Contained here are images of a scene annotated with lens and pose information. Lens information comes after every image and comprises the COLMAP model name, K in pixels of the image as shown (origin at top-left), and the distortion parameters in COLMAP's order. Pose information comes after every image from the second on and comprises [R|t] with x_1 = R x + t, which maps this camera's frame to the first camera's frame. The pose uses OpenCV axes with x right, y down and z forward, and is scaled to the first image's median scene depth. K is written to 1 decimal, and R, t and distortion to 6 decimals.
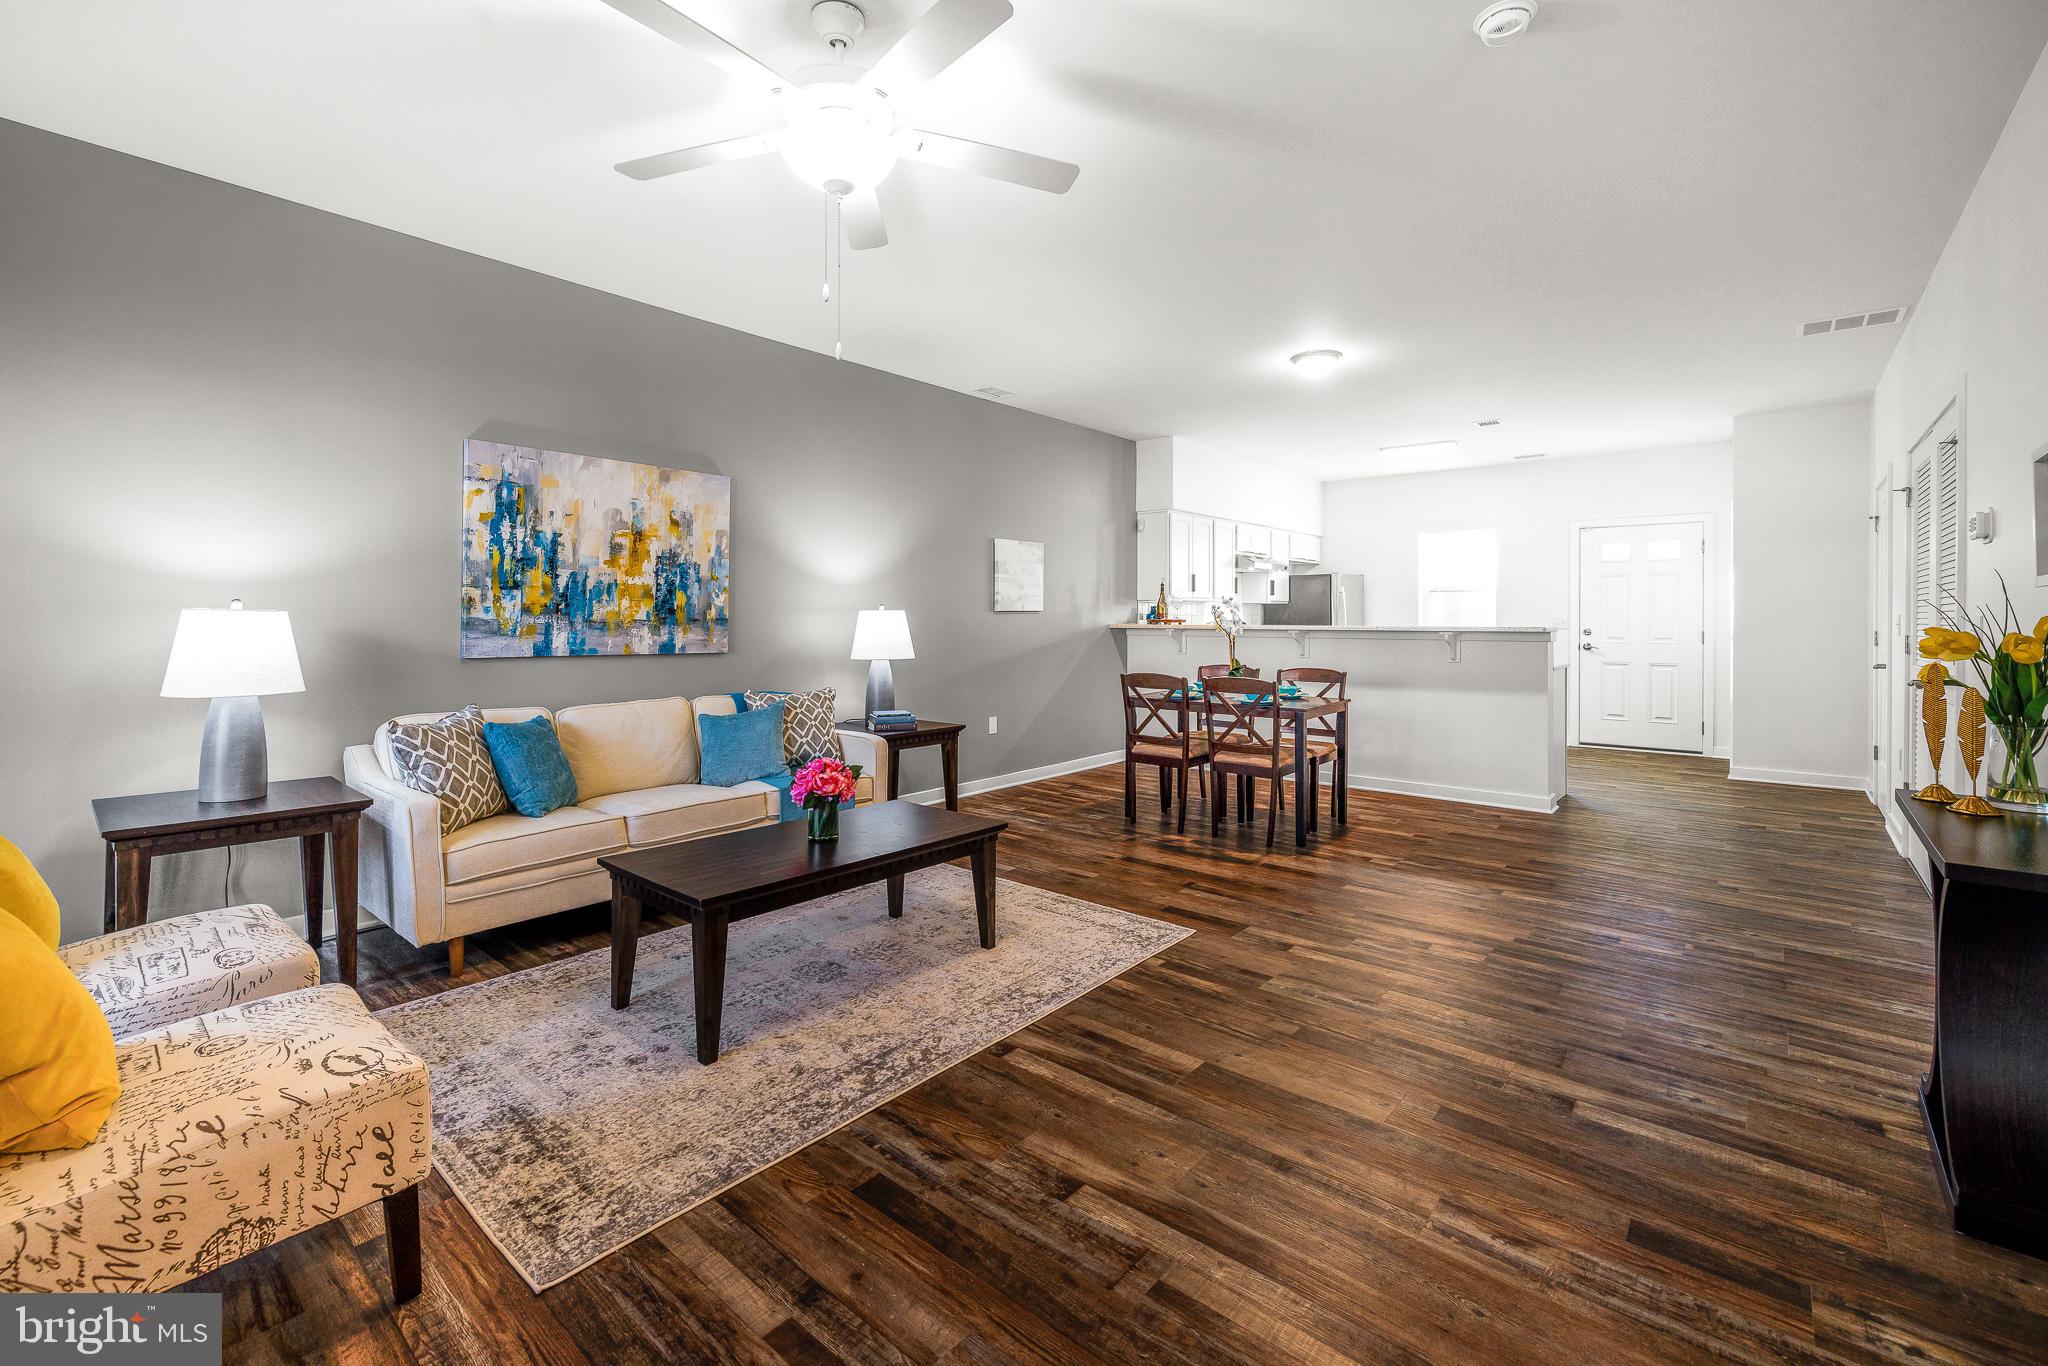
lens RADIAL K [[859.4, 0, 1015.2], [0, 859.4, 630.1], [0, 0, 1]] dist [0.011681, -0.001790]
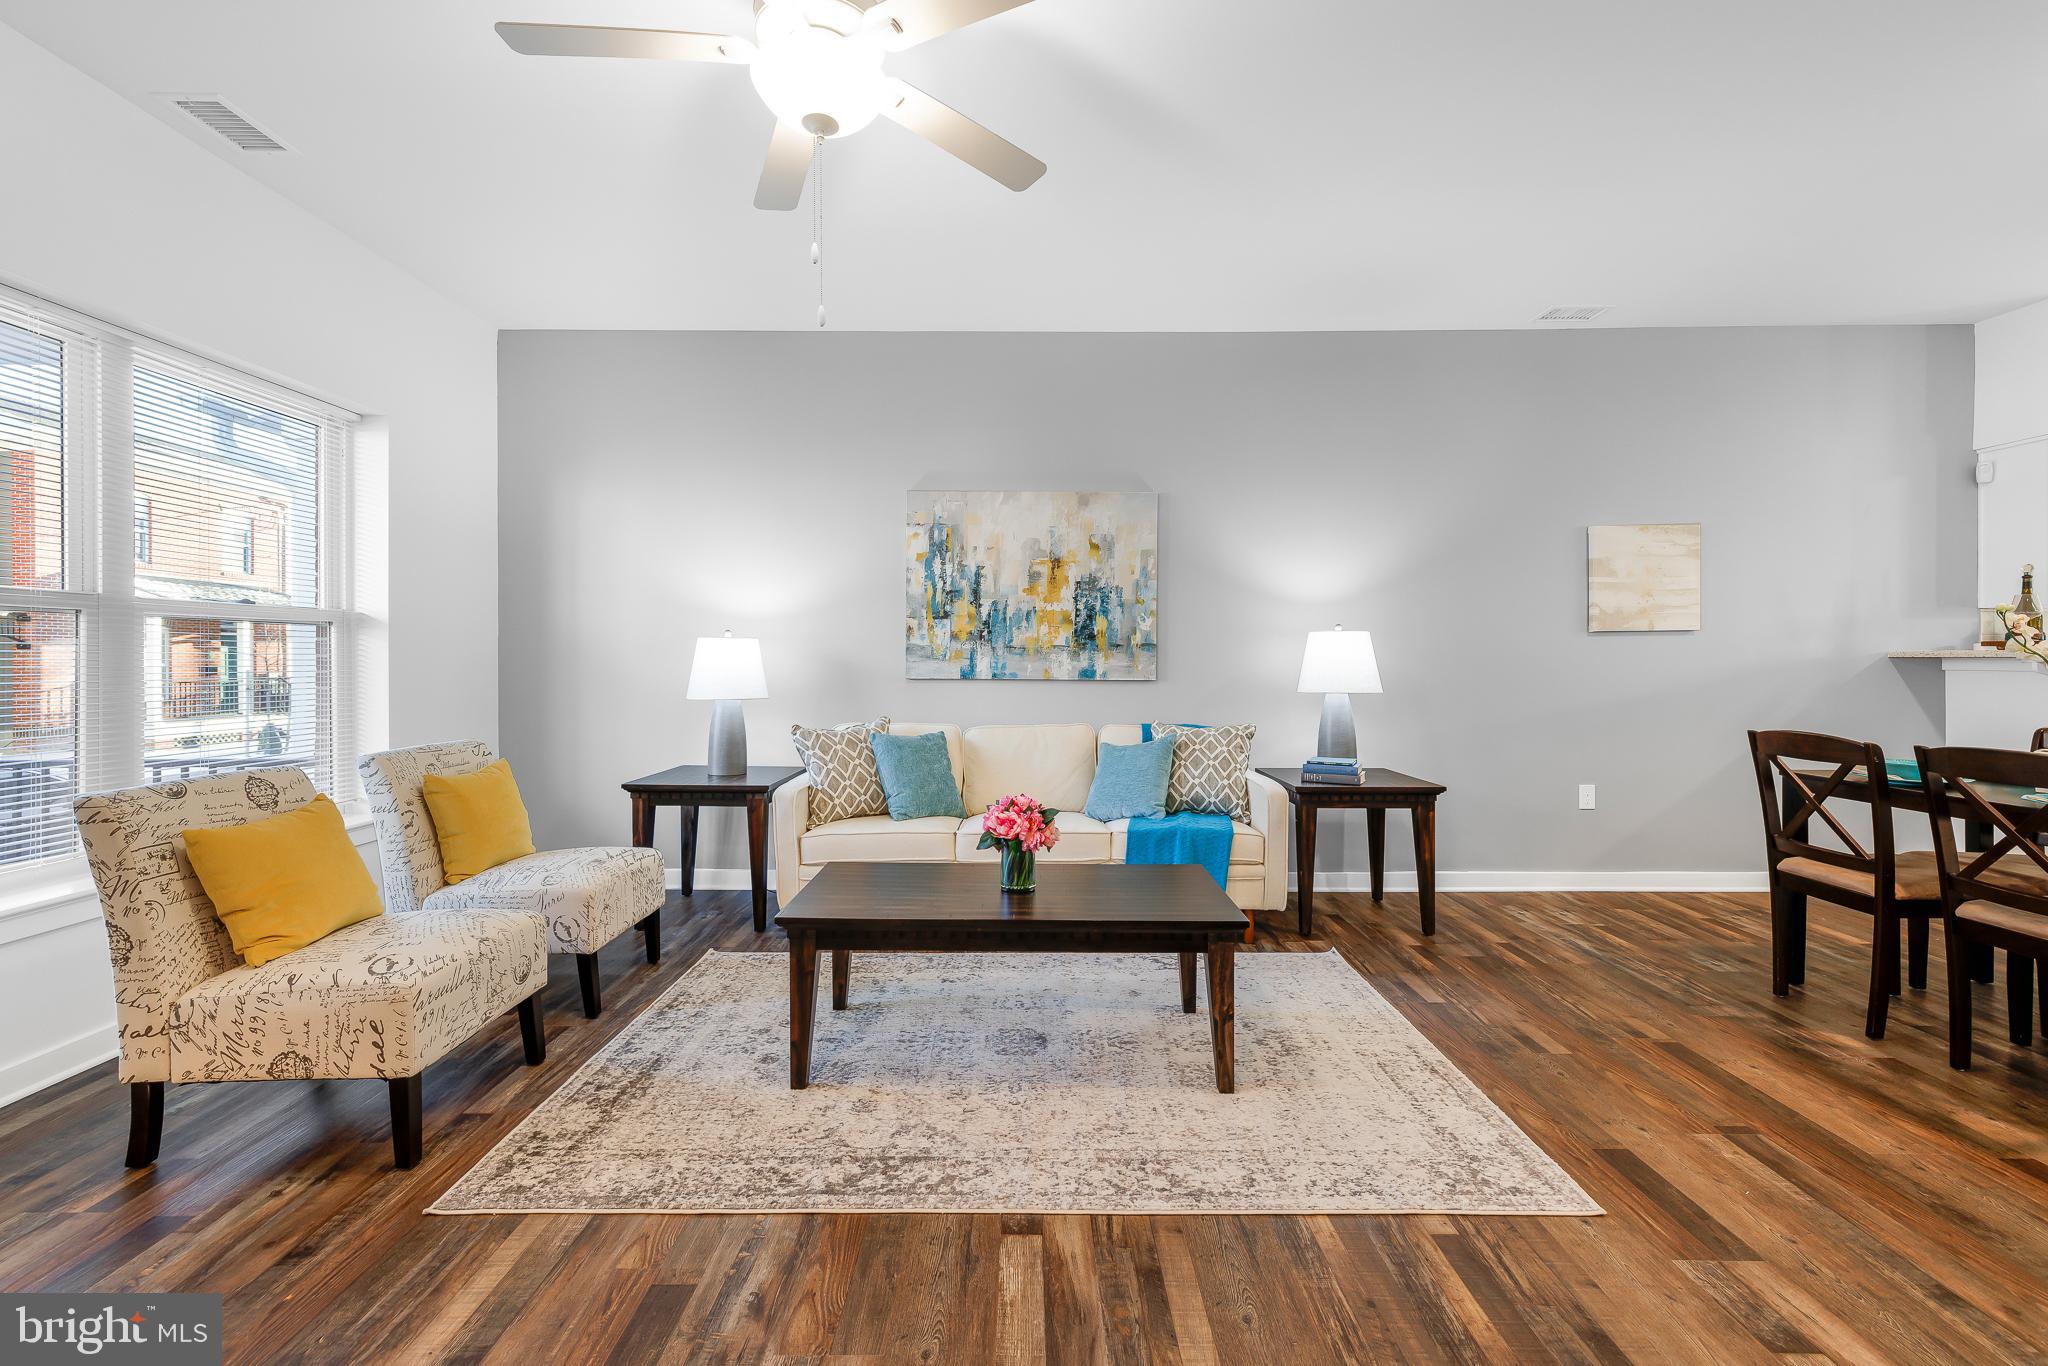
lens RADIAL K [[859.4, 0, 1030.4], [0, 859.4, 664.8], [0, 0, 1]] dist [0.011681, -0.001790]
pose [[0.656274, 0.002094, -0.754520, 0.352040], [-0.006270, 0.999977, -0.002679, 0.015973], [0.754497, 0.006489, 0.656271, 0.355713]]
